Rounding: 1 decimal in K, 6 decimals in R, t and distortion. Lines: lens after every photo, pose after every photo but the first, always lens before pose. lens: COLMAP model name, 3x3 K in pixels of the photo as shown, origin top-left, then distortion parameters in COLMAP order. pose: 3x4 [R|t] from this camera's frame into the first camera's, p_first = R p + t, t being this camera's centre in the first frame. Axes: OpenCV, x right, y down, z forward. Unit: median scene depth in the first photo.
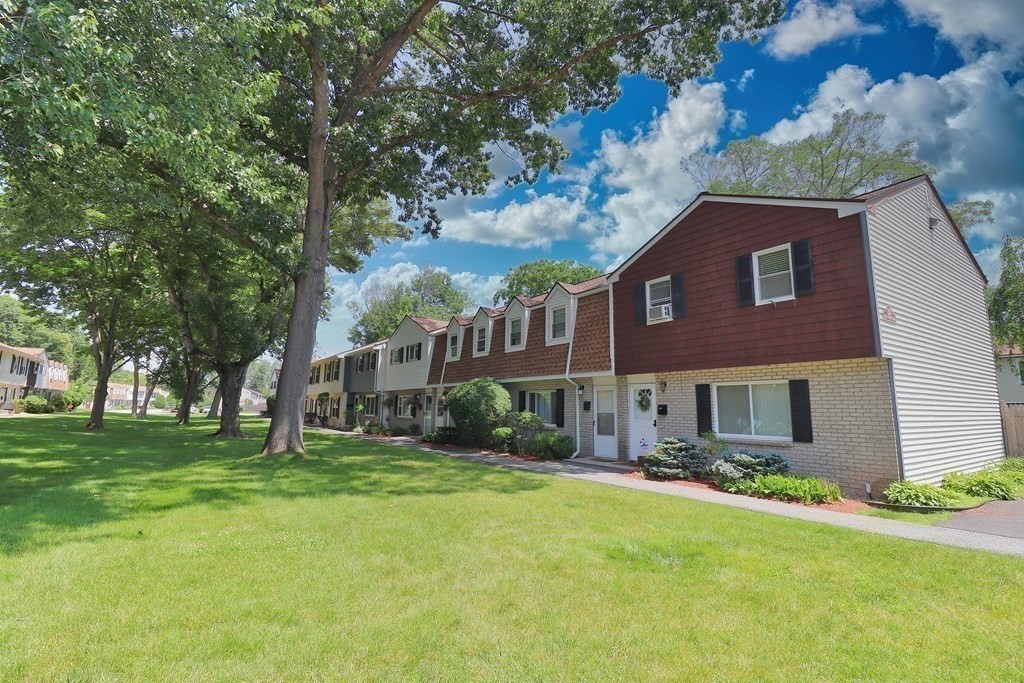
lens RADIAL K [[475.7, 0, 509.9], [0, 475.7, 337.2], [0, 0, 1]] dist [-0.002663, -0.009627]
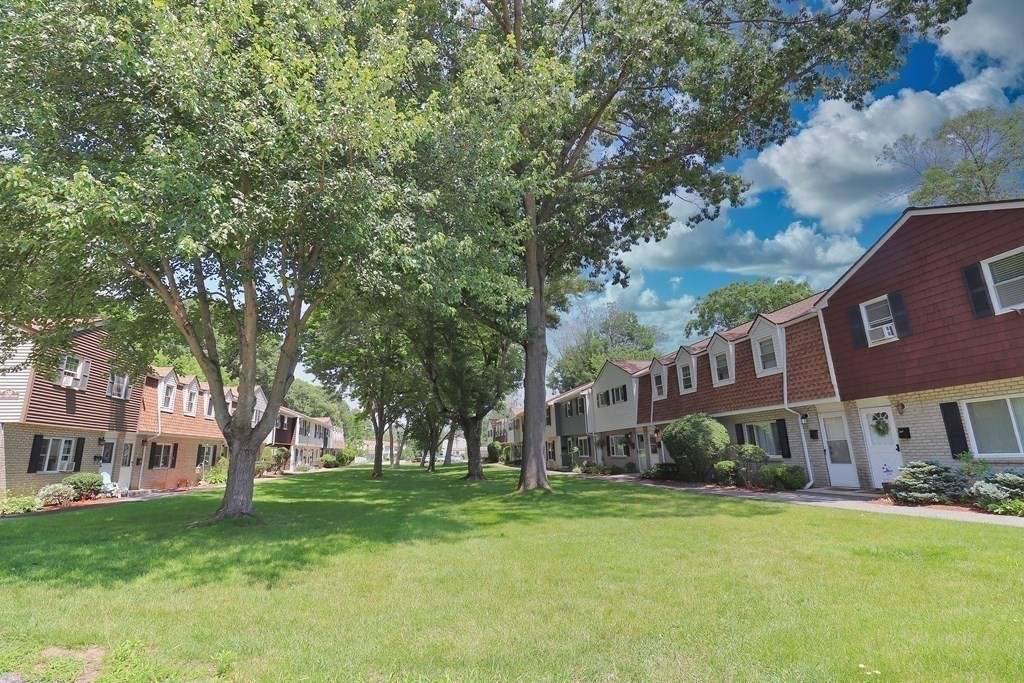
lens RADIAL K [[475.7, 0, 510.9], [0, 475.7, 331.0], [0, 0, 1]] dist [-0.002663, -0.009627]
pose [[0.919858, -0.142497, -0.365453, -0.024017], [0.107263, 0.987548, -0.115078, -0.019778], [0.377300, 0.066656, 0.923689, -0.146955]]
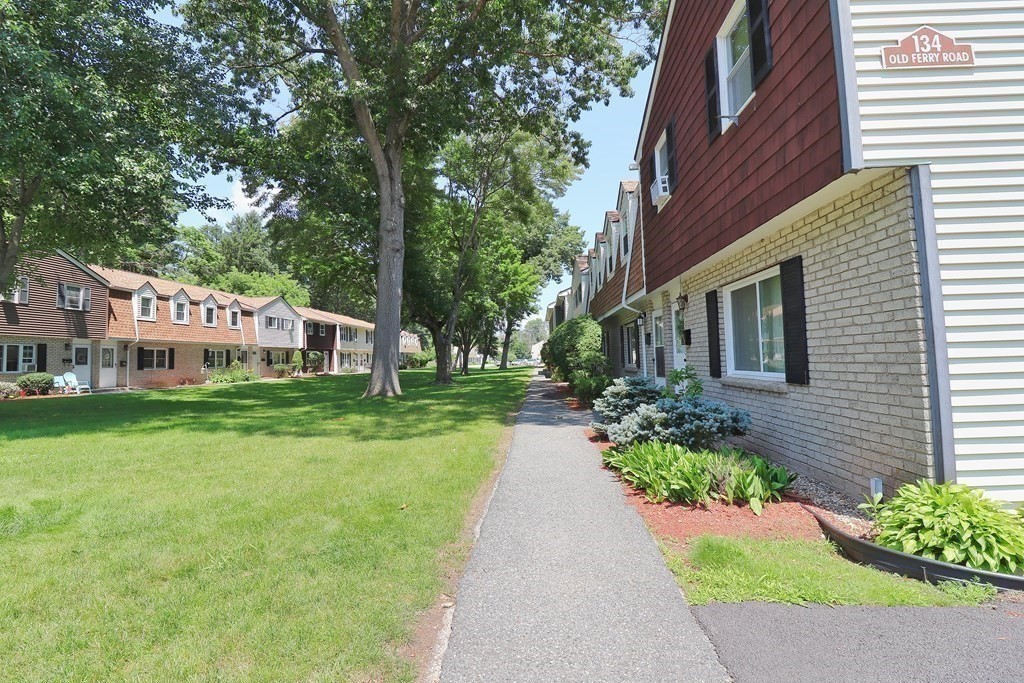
lens RADIAL K [[475.7, 0, 505.9], [0, 475.7, 331.3], [0, 0, 1]] dist [-0.002663, -0.009627]
pose [[0.790306, -0.073854, -0.608245, 0.404896], [0.130799, 0.990161, 0.049724, 0.060841], [0.598589, -0.118855, 0.792190, 0.256779]]
